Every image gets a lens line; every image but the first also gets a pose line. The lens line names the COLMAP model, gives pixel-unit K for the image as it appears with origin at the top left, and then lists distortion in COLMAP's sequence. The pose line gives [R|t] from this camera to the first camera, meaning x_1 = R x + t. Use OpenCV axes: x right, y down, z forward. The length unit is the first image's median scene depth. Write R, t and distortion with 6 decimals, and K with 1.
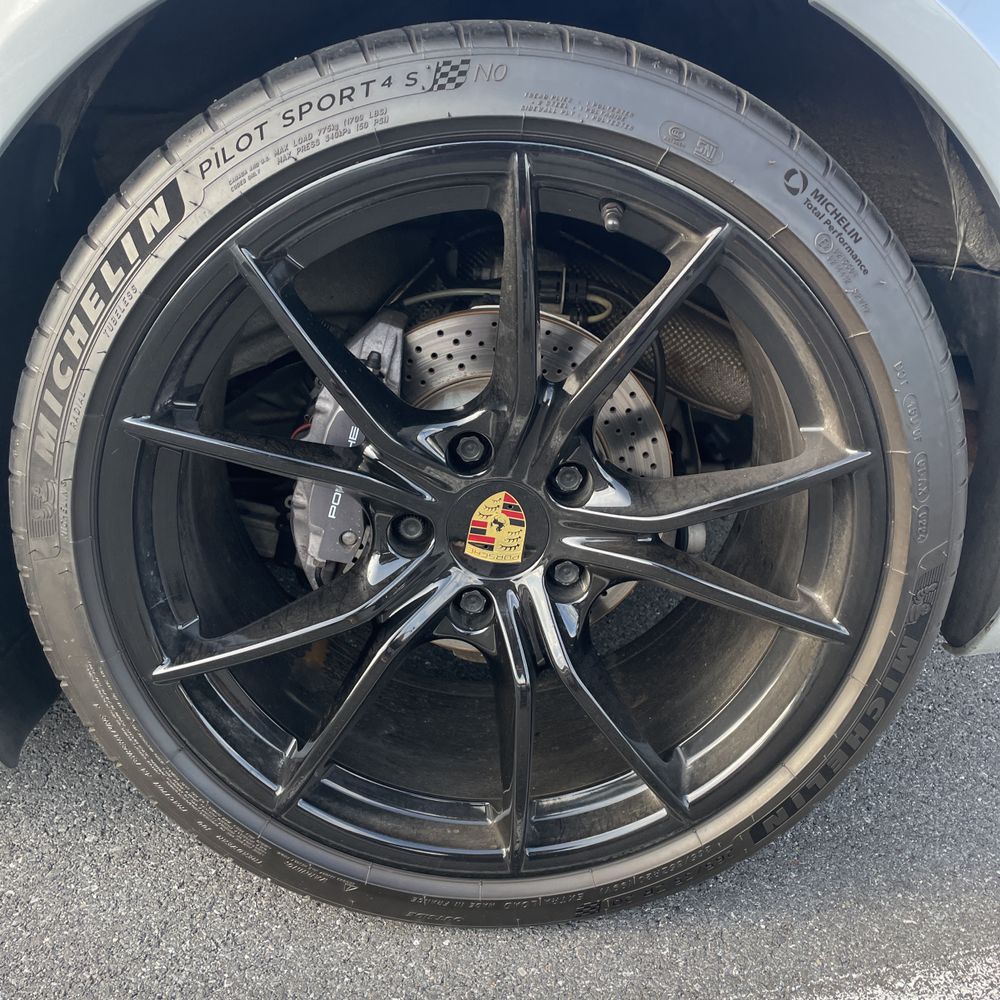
lens RADIAL K [[1019.7, 0, 508.8], [0, 1019.7, 507.3], [0, 0, 1]] dist [0.019045, 0.000000]
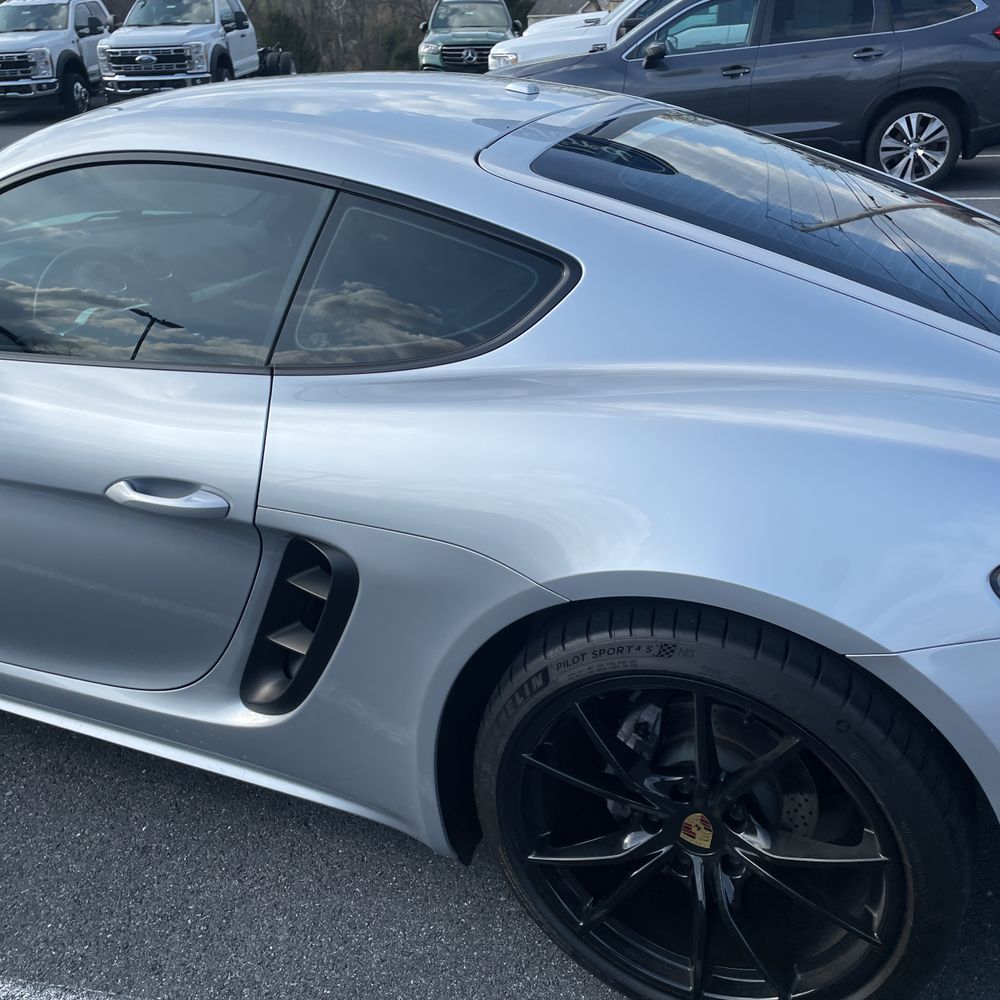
lens RADIAL K [[1019.7, 0, 507.1], [0, 1019.7, 482.4], [0, 0, 1]] dist [0.019045, 0.000000]
pose [[0.881211, 0.118581, -0.457608, 0.482677], [-0.083435, 0.991844, 0.096349, -0.793147], [0.465301, -0.046723, 0.883919, -0.835534]]
